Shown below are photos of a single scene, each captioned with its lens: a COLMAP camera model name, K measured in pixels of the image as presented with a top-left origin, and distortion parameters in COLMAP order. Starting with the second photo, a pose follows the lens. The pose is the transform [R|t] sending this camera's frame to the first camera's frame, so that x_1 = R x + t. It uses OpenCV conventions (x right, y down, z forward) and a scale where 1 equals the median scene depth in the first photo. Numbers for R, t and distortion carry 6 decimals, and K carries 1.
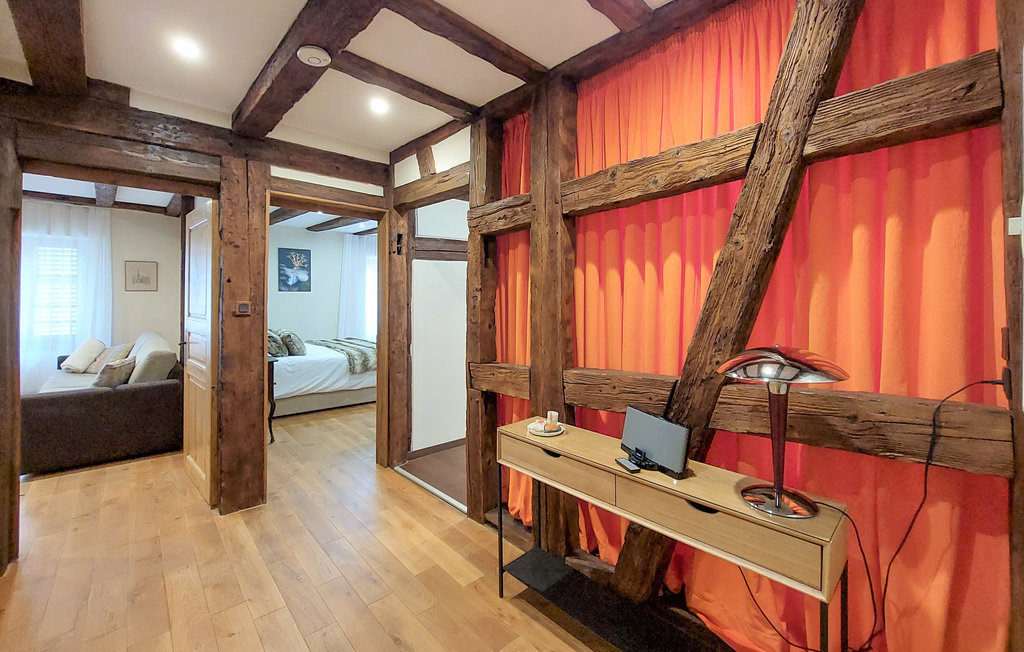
lens RADIAL K [[413.5, 0, 513.4], [0, 413.5, 289.4], [0, 0, 1]] dist [-0.008397, -0.000307]
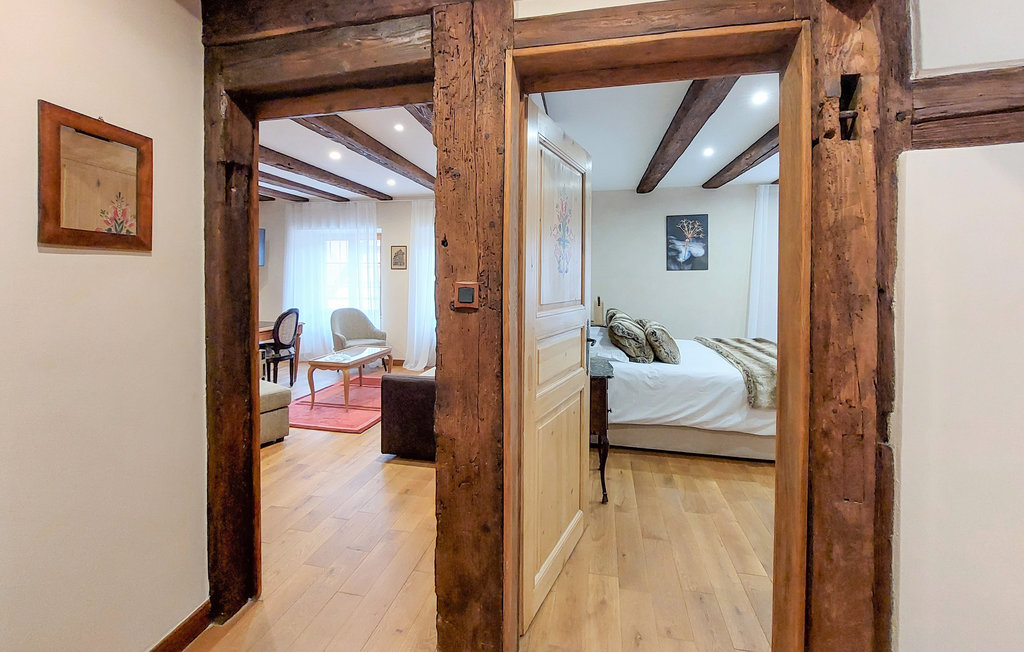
lens RADIAL K [[413.5, 0, 513.4], [0, 413.5, 289.4], [0, 0, 1]] dist [-0.008397, -0.000307]
pose [[0.567787, 0.012201, -0.823085, -0.152083], [0.023220, 0.999255, 0.030831, 0.018199], [0.822848, -0.036617, 0.567081, 0.572007]]
